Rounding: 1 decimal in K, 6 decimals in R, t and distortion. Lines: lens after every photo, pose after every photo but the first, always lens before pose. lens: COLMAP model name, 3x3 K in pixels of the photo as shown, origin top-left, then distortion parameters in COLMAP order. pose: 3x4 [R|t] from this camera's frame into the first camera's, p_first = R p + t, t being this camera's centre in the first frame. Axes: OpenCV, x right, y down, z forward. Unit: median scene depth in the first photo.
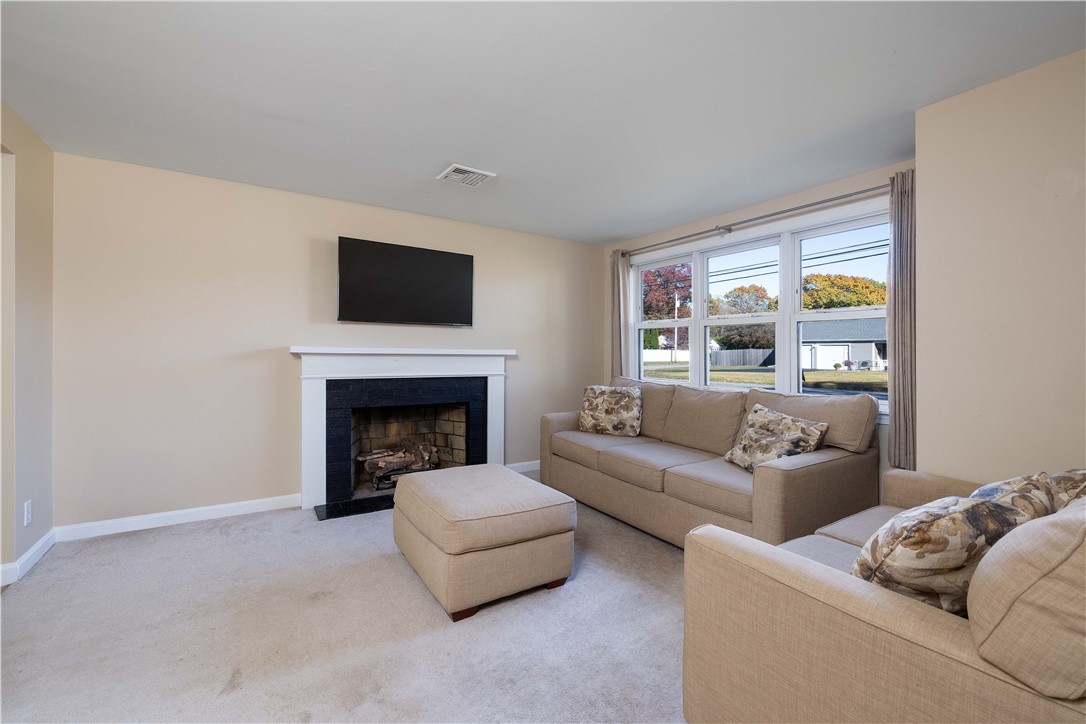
lens RADIAL K [[468.4, 0, 545.9], [0, 468.4, 353.0], [0, 0, 1]] dist [0.002098, 0.000391]
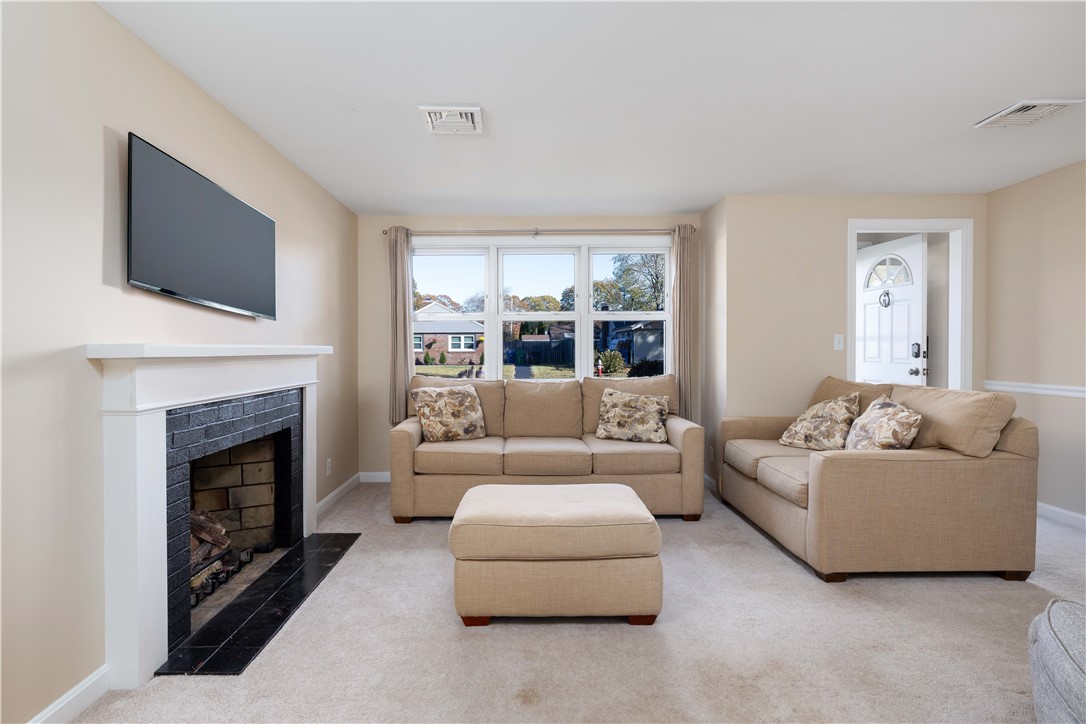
lens RADIAL K [[556.0, 0, 541.5], [0, 556.0, 351.1], [0, 0, 1]] dist [0.001869, 0.000711]
pose [[0.517525, -0.018723, 0.855463, -0.702763], [0.013683, 0.999814, 0.013605, -0.007909], [-0.855559, 0.004664, 0.517685, 0.323759]]
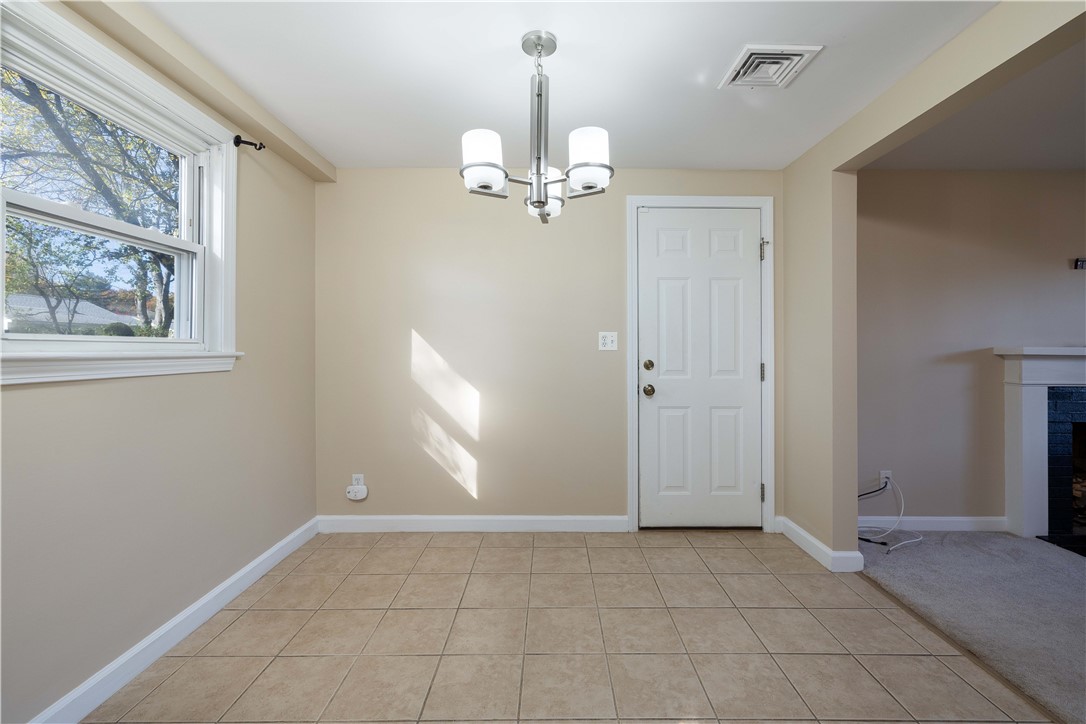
lens RADIAL K [[468.4, 0, 543.2], [0, 468.4, 351.9], [0, 0, 1]] dist [0.002098, 0.000391]
pose [[0.845792, -0.007487, -0.533459, -0.718098], [0.004452, 0.999966, -0.006975, -0.002977], [0.533493, 0.003524, 0.845797, -0.175528]]
